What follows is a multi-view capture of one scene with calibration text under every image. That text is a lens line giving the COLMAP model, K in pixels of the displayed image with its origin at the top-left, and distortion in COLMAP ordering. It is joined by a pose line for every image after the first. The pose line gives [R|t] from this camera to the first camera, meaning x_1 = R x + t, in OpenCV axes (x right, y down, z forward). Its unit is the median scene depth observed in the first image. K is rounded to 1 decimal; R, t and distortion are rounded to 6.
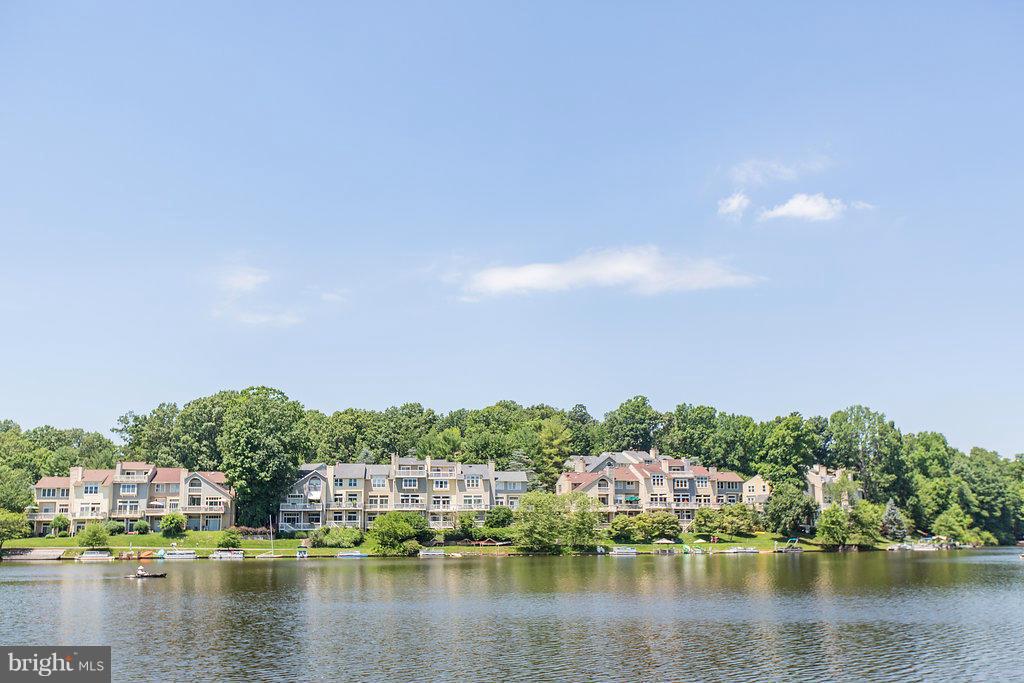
lens RADIAL K [[1022.2, 0, 508.3], [0, 1022.2, 338.8], [0, 0, 1]] dist [-0.008278, 0.006741]
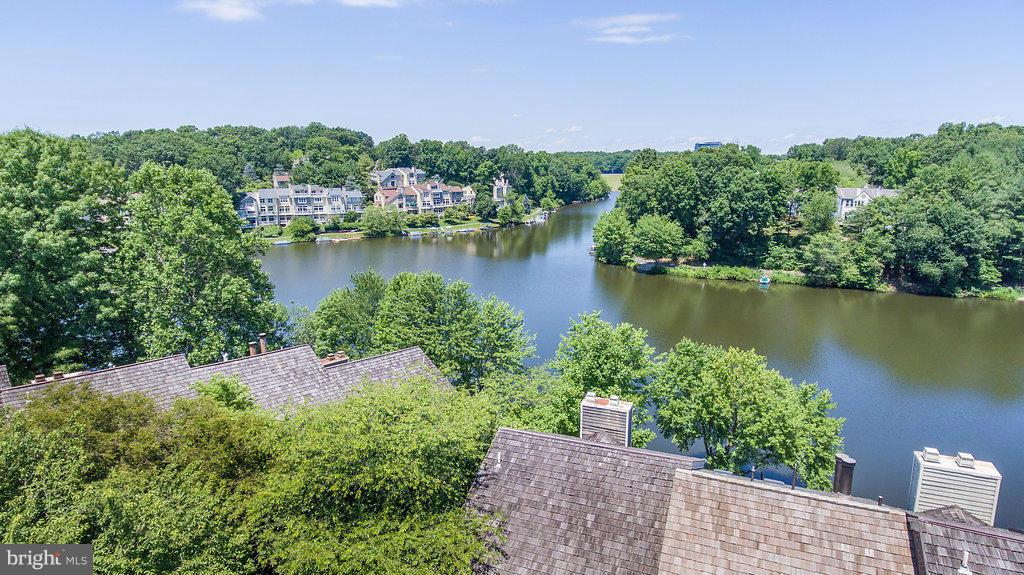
lens RADIAL K [[606.1, 0, 512.0], [0, 606.1, 287.5], [0, 0, 1]] dist [0.006069, -0.000093]
pose [[0.929036, -0.071674, 0.362980, -0.149876], [-0.075058, 0.924147, 0.374592, -0.159359], [-0.362295, -0.375254, 0.853186, -0.175260]]
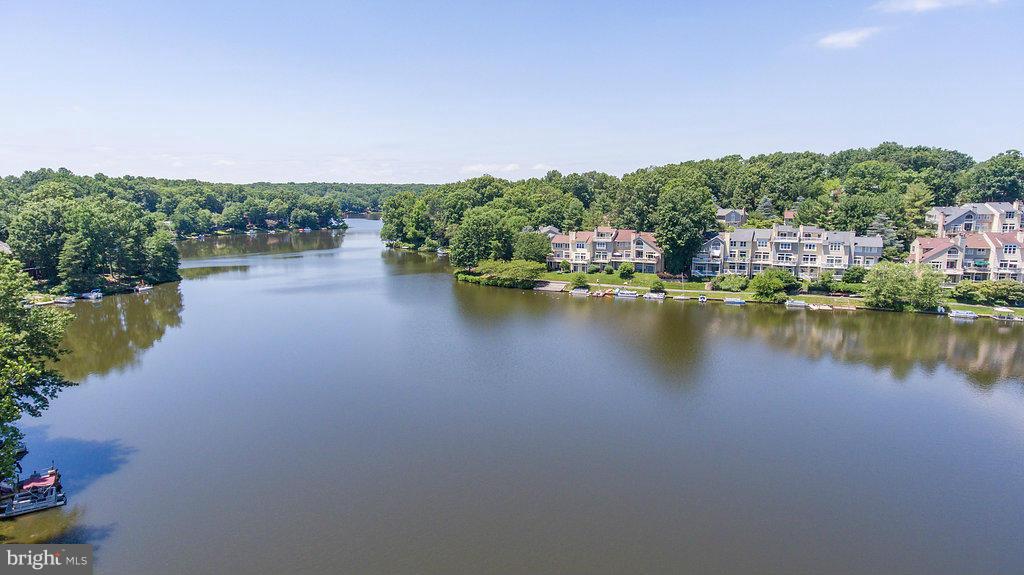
lens RADIAL K [[606.1, 0, 512.0], [0, 606.1, 287.5], [0, 0, 1]] dist [0.006069, -0.000093]
pose [[0.843792, 0.083770, -0.530092, 0.034619], [0.104522, 0.943176, 0.315427, -0.107698], [0.526393, -0.321562, 0.787089, 0.109325]]
